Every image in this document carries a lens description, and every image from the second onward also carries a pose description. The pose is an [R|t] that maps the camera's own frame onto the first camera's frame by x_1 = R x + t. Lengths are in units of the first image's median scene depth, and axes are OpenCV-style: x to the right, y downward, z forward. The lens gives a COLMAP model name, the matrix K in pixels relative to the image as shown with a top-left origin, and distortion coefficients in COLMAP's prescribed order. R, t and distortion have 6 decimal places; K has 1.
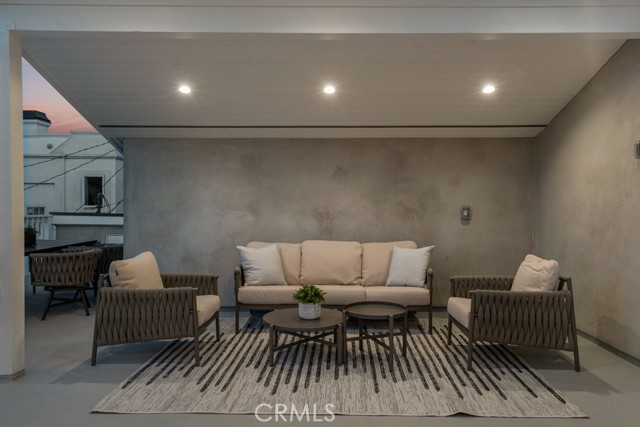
lens RADIAL K [[479.1, 0, 321.4], [0, 479.1, 199.4], [0, 0, 1]] dist [0.006748, 0.001378]
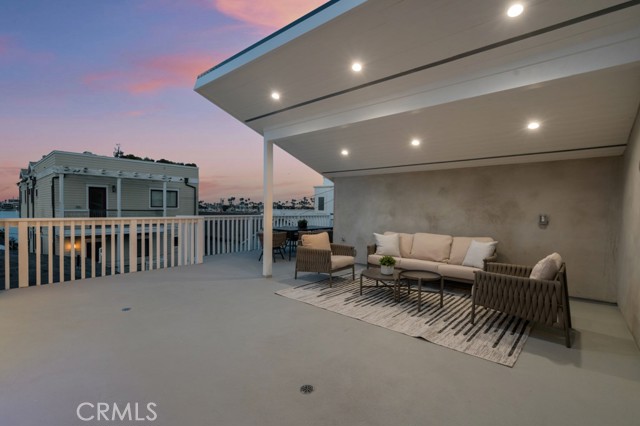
lens RADIAL K [[296.1, 0, 320.0], [0, 296.1, 208.4], [0, 0, 1]] dist [0.000770, 0.000161]
pose [[0.758351, 0.008072, -0.651796, 0.406011], [-0.006793, 0.999967, 0.004480, -0.001375], [0.651811, 0.001030, 0.758381, -0.002462]]
